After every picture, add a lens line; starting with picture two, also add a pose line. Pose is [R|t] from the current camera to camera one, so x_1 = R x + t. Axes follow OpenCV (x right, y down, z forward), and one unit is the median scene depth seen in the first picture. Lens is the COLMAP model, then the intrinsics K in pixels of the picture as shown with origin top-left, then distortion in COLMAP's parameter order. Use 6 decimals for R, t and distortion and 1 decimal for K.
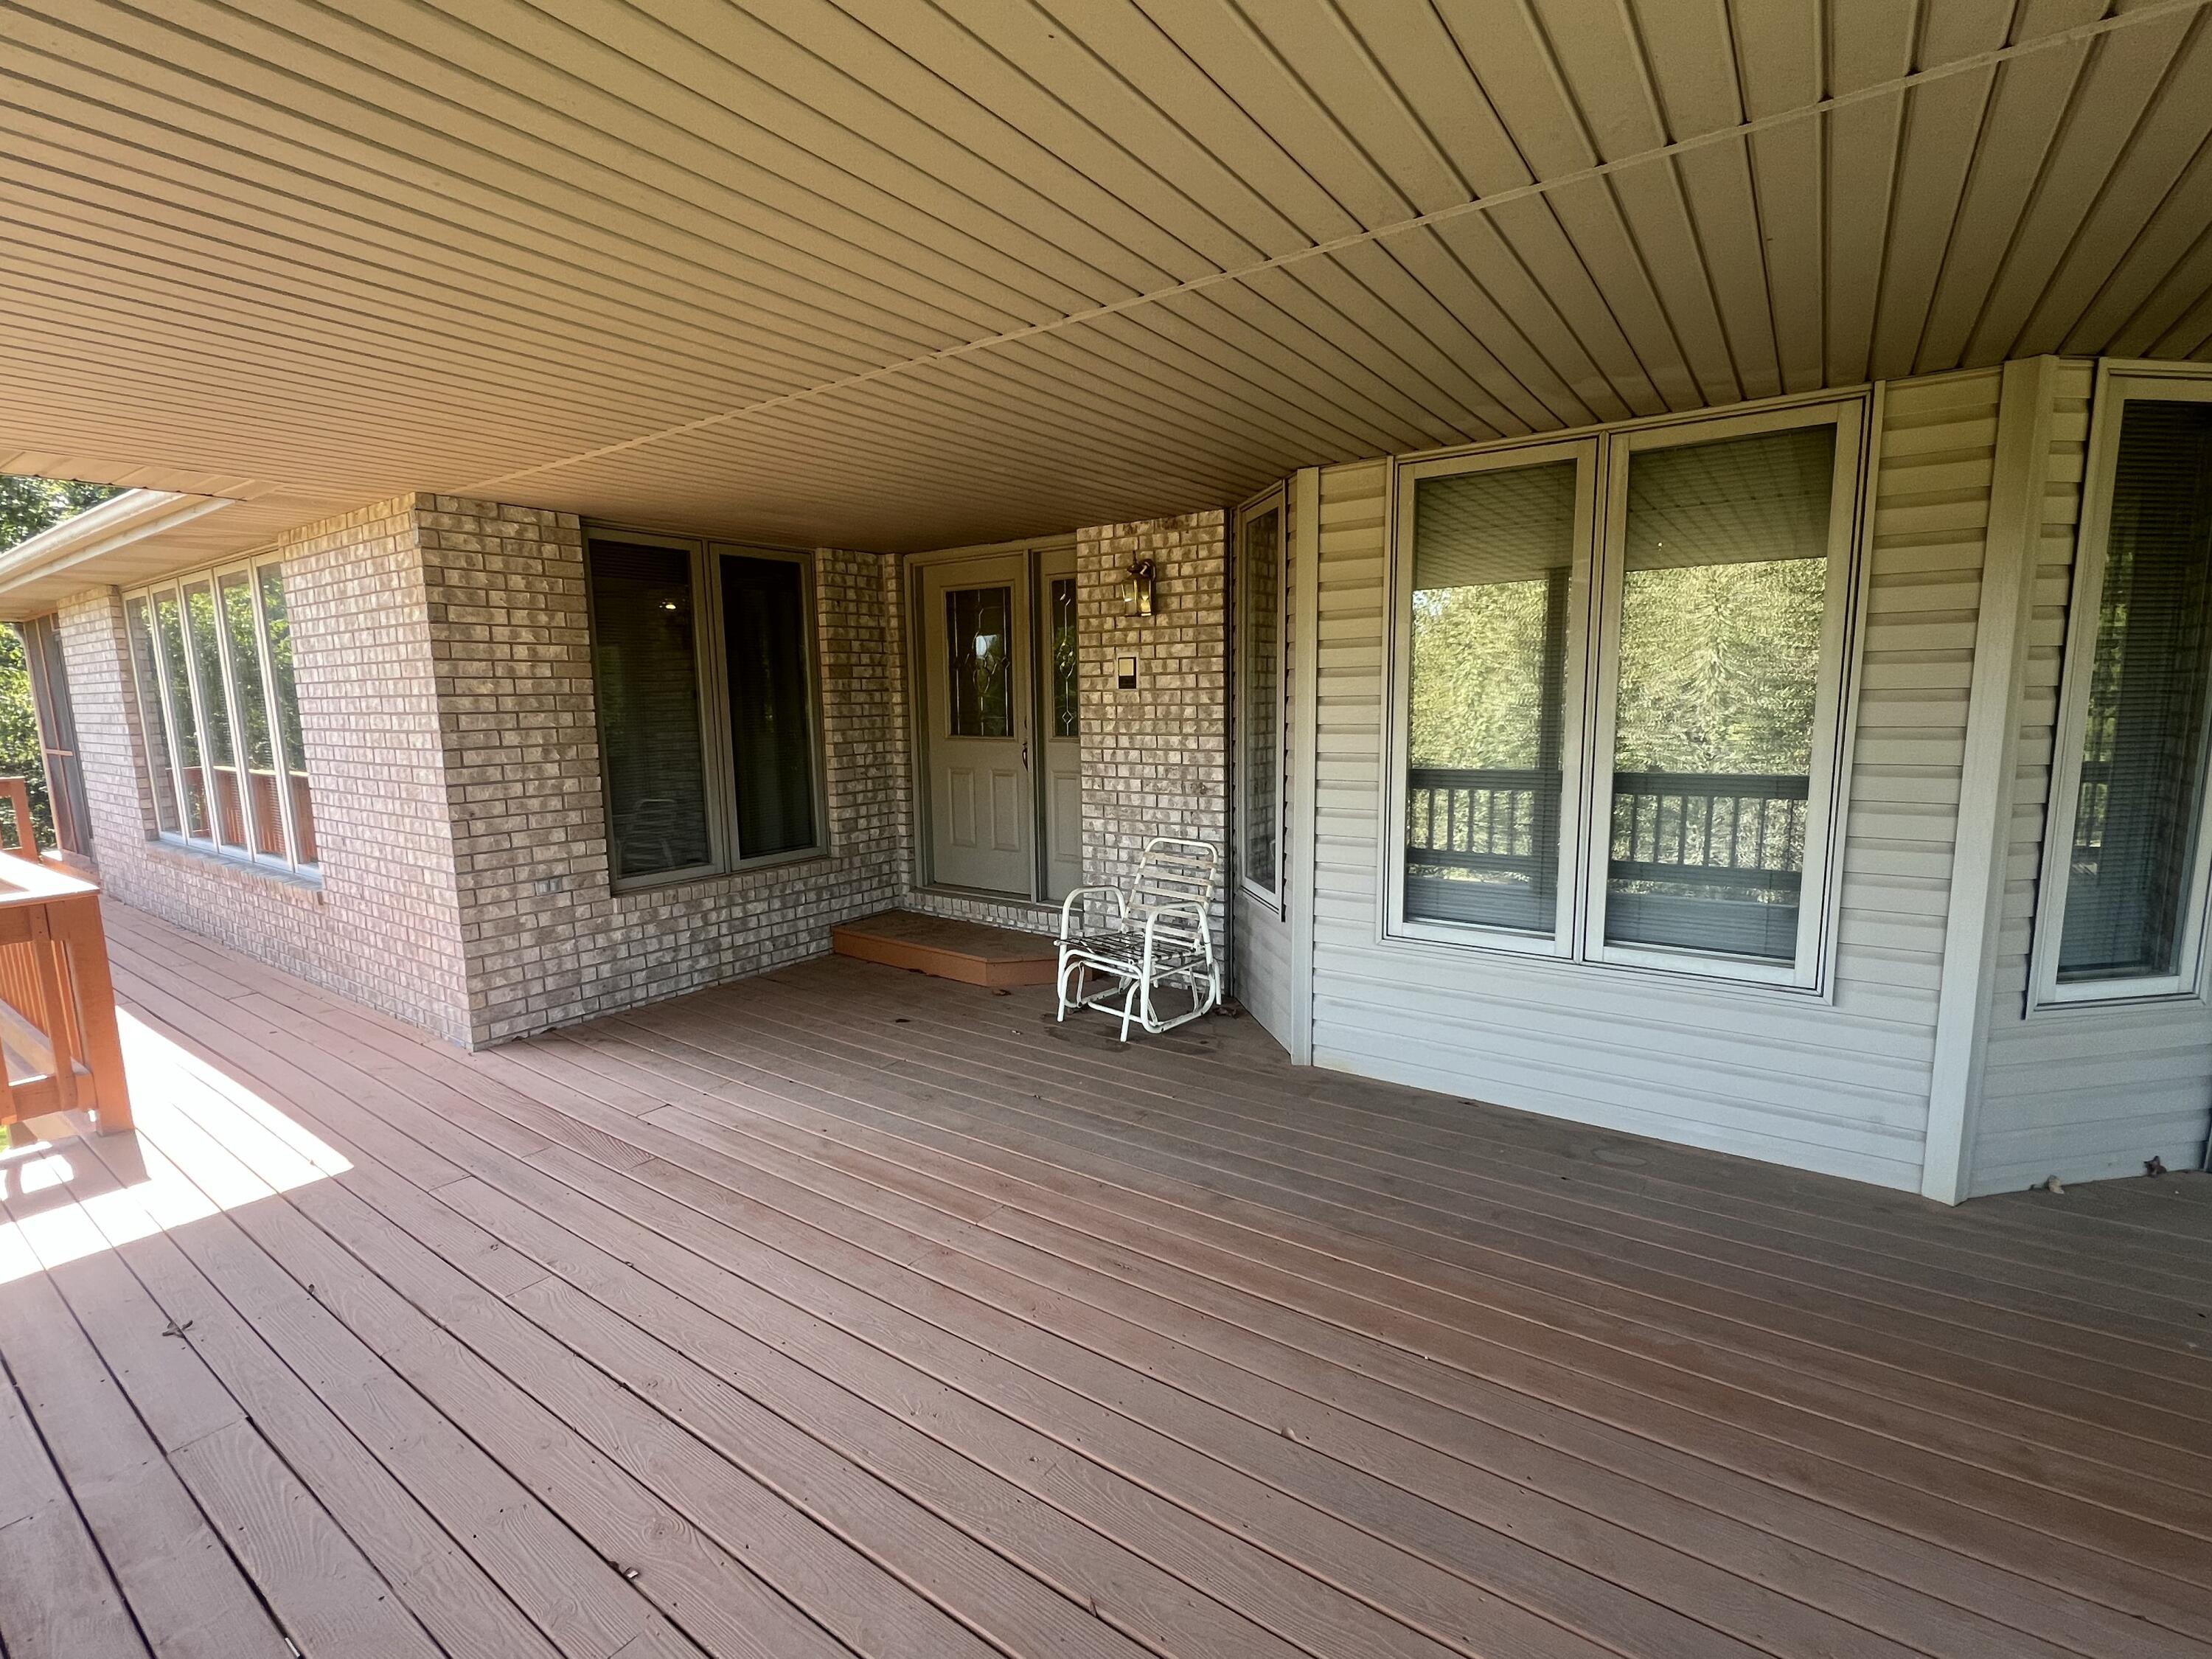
lens RADIAL K [[978.2, 0, 1106.0], [0, 978.2, 829.5], [0, 0, 1]] dist [-0.002128, 0.000752]
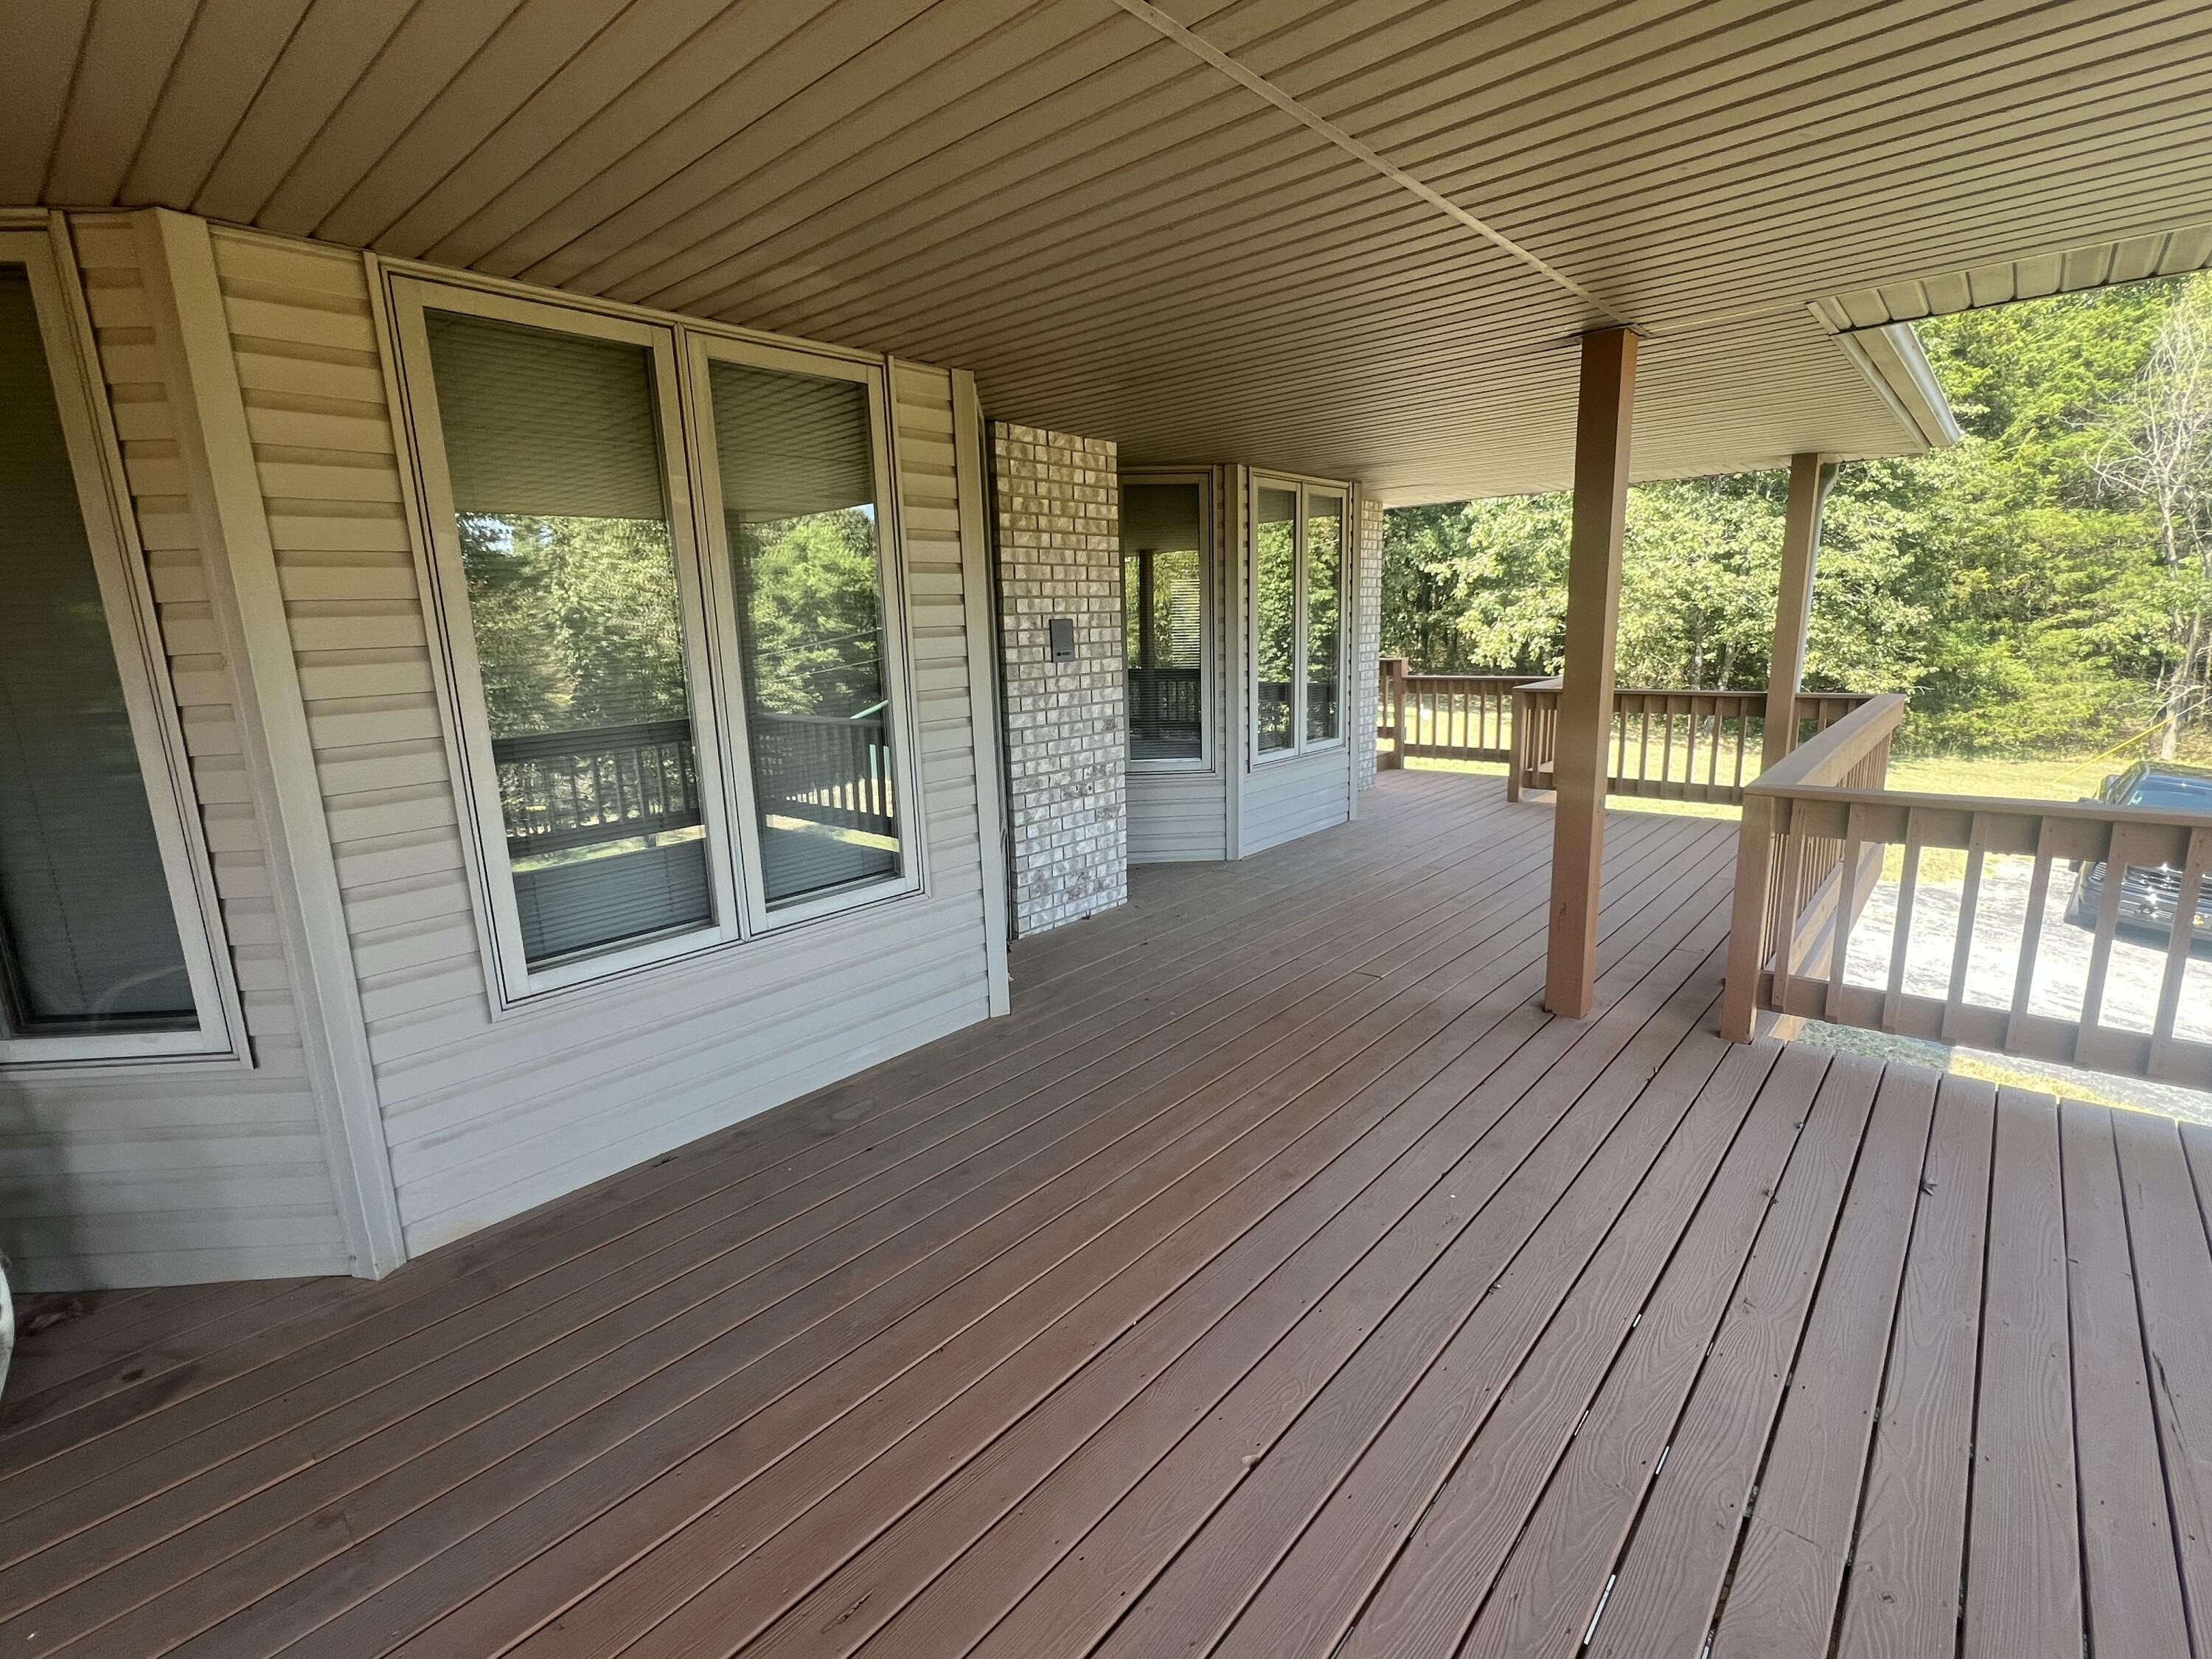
lens RADIAL K [[978.2, 0, 1106.0], [0, 978.2, 829.5], [0, 0, 1]] dist [-0.002128, 0.000752]
pose [[0.141126, -0.192887, 0.971019, -0.321656], [0.175592, 0.970161, 0.167197, -0.054137], [-0.974295, 0.146907, 0.170784, 0.518336]]
